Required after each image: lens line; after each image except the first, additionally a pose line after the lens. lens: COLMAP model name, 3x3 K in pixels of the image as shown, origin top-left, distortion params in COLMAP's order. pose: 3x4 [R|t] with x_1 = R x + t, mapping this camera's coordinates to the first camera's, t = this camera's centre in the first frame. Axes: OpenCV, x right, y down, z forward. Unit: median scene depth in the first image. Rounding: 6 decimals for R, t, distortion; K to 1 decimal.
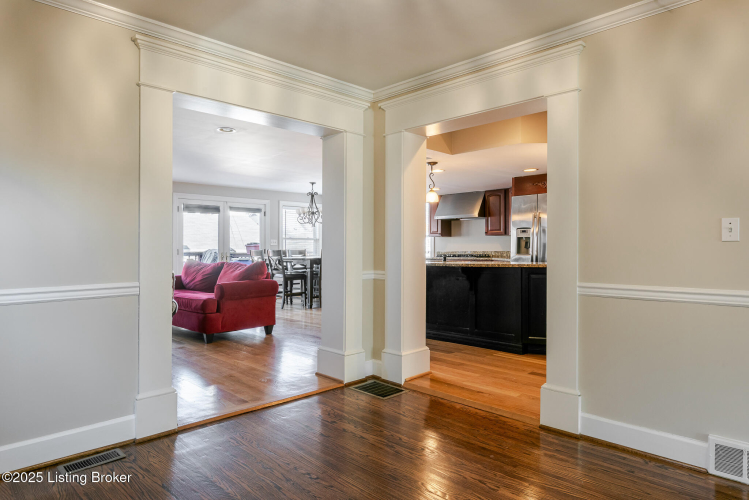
lens RADIAL K [[473.0, 0, 374.5], [0, 473.0, 250.0], [0, 0, 1]] dist [0.005084, 0.001414]
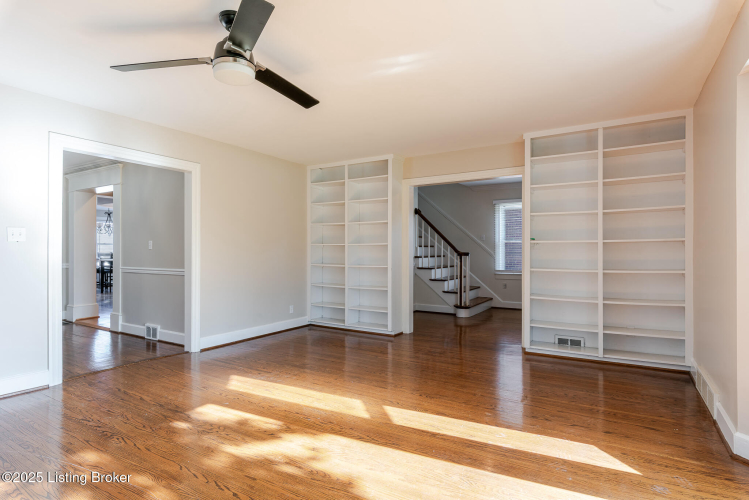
lens RADIAL K [[404.7, 0, 374.5], [0, 404.7, 250.0], [0, 0, 1]] dist [-0.000924, -0.000194]
pose [[0.974496, -0.006823, 0.224302, 0.892605], [0.006872, 0.999976, 0.000561, -0.004887], [-0.224300, 0.000994, 0.974520, -0.902475]]
